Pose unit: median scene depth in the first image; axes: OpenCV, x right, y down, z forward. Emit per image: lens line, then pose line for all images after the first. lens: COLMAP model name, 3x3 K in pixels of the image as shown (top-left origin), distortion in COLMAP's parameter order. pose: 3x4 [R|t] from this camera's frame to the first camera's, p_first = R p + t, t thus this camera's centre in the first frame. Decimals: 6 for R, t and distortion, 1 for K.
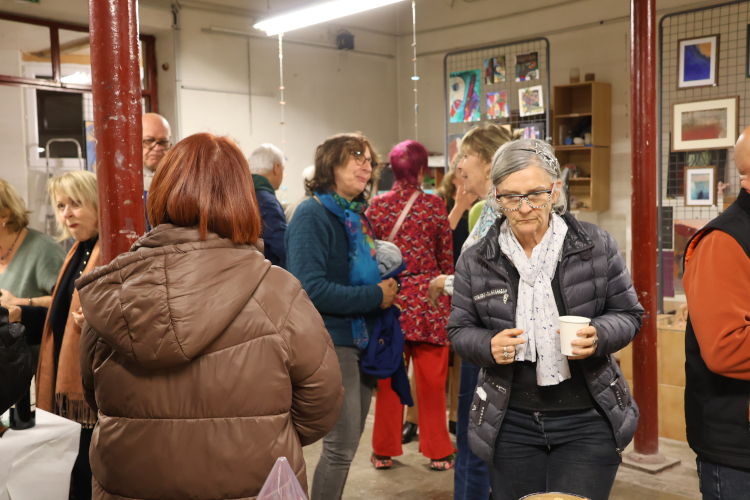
lens RADIAL K [[849.8, 0, 373.6], [0, 849.8, 250.7], [0, 0, 1]] dist [0.086017, 0.000000]
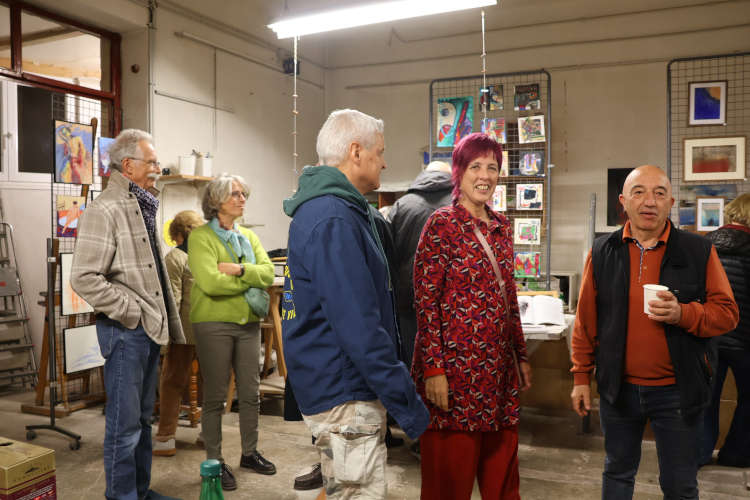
lens RADIAL K [[636.9, 0, 377.6], [0, 636.9, 247.9], [0, 0, 1]] dist [-0.092172, 0.033529]
pose [[0.935822, 0.001966, 0.352469, -0.263198], [0.007639, 0.999636, -0.025858, -0.012395], [-0.352391, 0.026891, 0.935466, 0.351148]]
